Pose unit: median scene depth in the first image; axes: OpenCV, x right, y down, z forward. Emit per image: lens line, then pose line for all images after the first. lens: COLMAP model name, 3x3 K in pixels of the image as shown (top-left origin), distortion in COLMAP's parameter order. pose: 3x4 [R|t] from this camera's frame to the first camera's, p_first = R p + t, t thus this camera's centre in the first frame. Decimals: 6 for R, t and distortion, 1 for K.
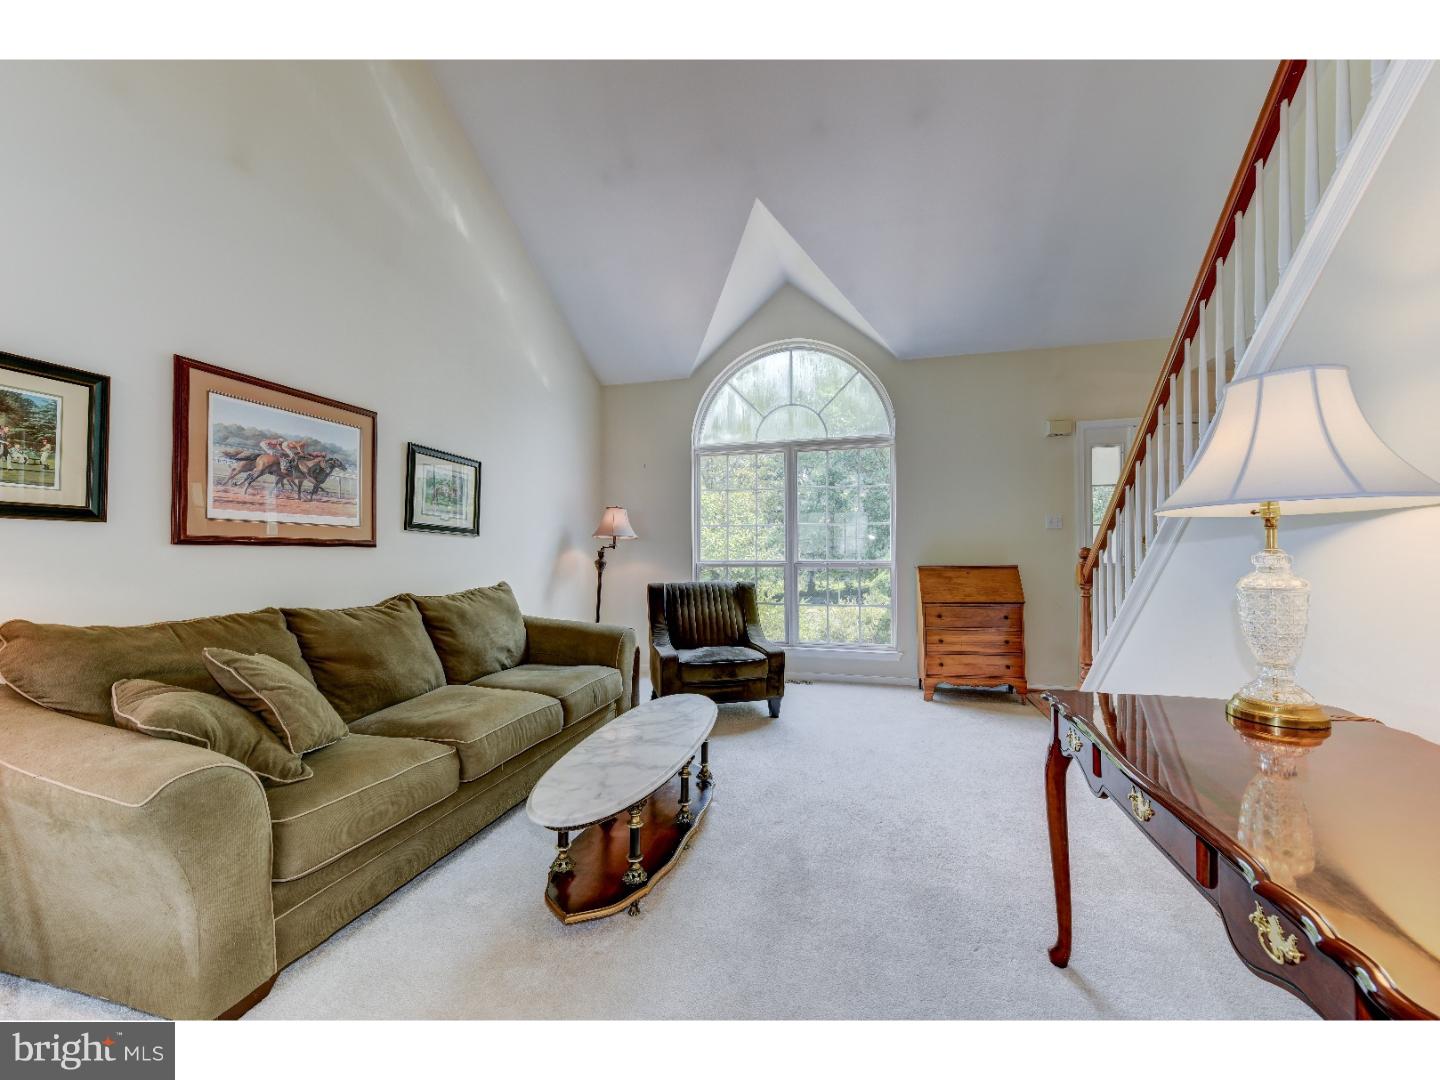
lens RADIAL K [[580.9, 0, 718.1], [0, 580.9, 541.9], [0, 0, 1]] dist [-0.004410, -0.000809]
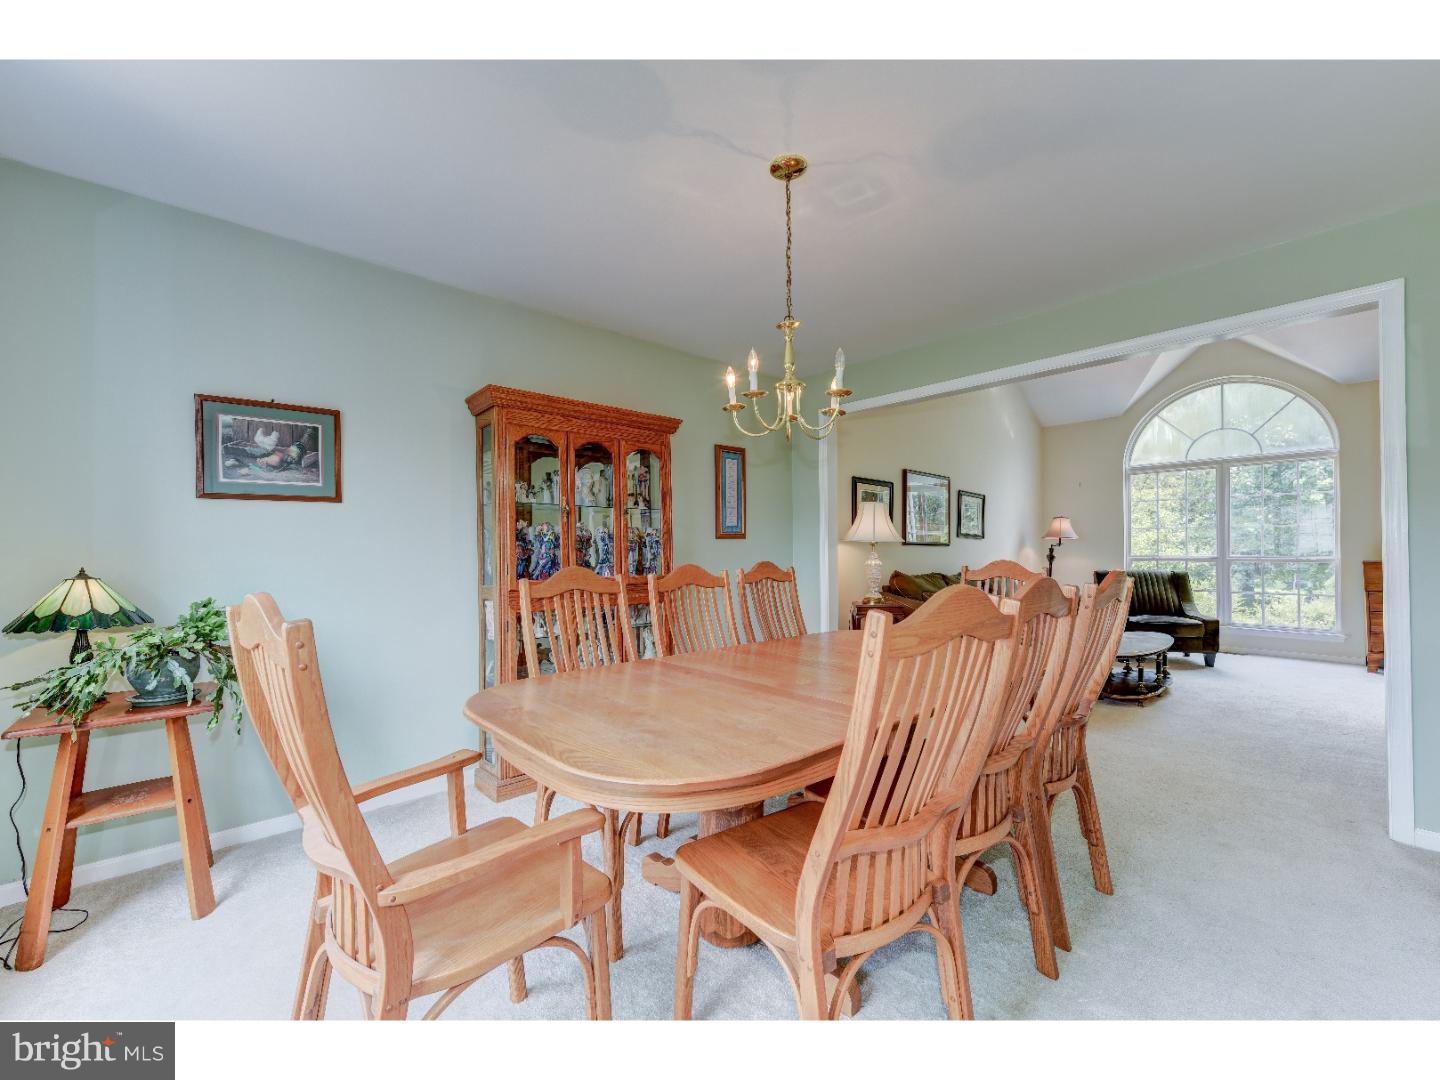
lens RADIAL K [[580.9, 0, 727.0], [0, 580.9, 542.6], [0, 0, 1]] dist [-0.004410, -0.000809]
pose [[0.838457, -0.005642, -0.544939, -0.093180], [0.008410, 0.999961, 0.002587, -0.008412], [0.544904, -0.006752, 0.838472, -0.640302]]
